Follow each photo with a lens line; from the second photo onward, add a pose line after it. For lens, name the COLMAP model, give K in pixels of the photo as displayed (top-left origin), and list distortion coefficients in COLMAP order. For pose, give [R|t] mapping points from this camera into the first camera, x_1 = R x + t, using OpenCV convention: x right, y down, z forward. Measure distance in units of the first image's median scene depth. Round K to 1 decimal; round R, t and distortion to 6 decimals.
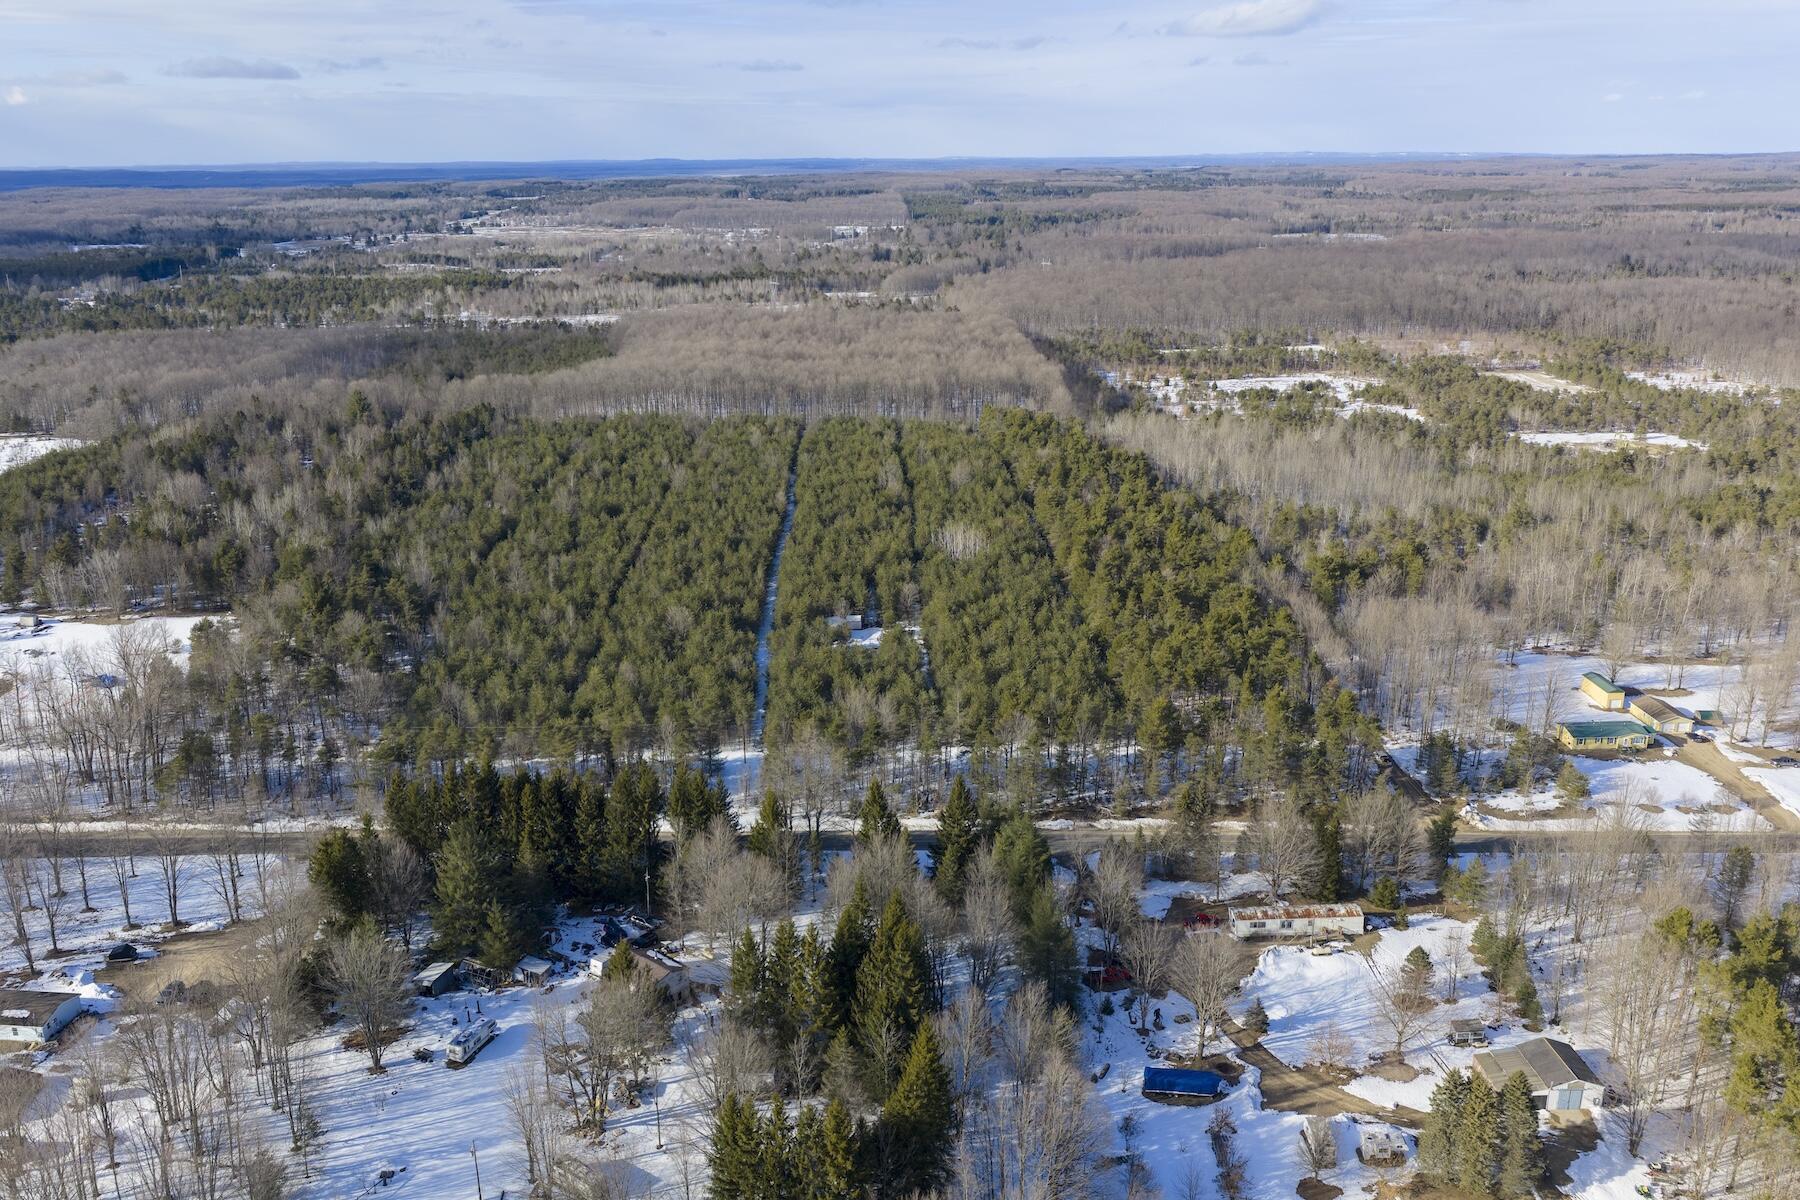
lens RADIAL K [[1484.6, 0, 900.0], [0, 1484.6, 600.0], [0, 0, 1]] dist [0.009107, -0.016909]
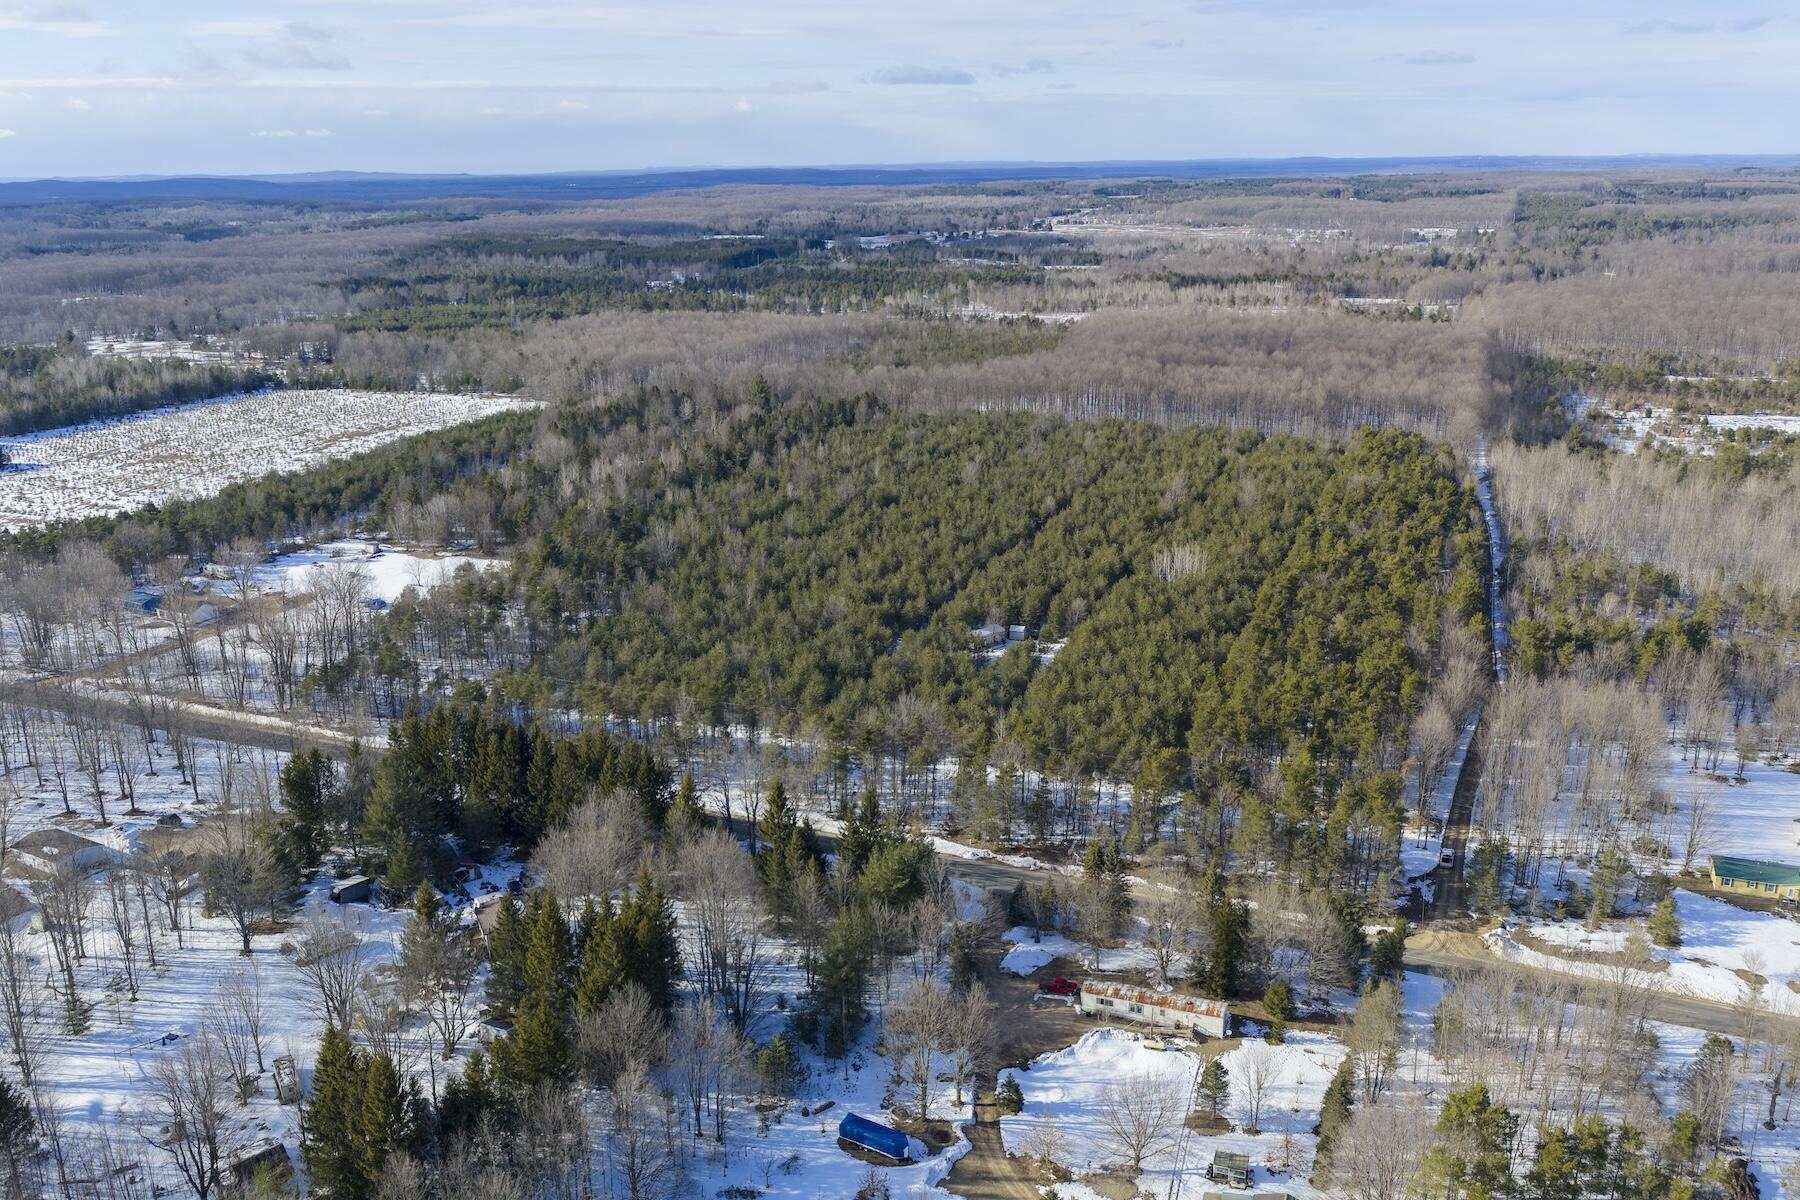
lens RADIAL K [[1484.6, 0, 900.0], [0, 1484.6, 600.0], [0, 0, 1]] dist [0.009107, -0.016909]
pose [[0.916416, 0.111879, -0.384271, 0.127099], [-0.111519, 0.993489, 0.023299, -0.009571], [0.384375, 0.021501, 0.922926, 0.029662]]
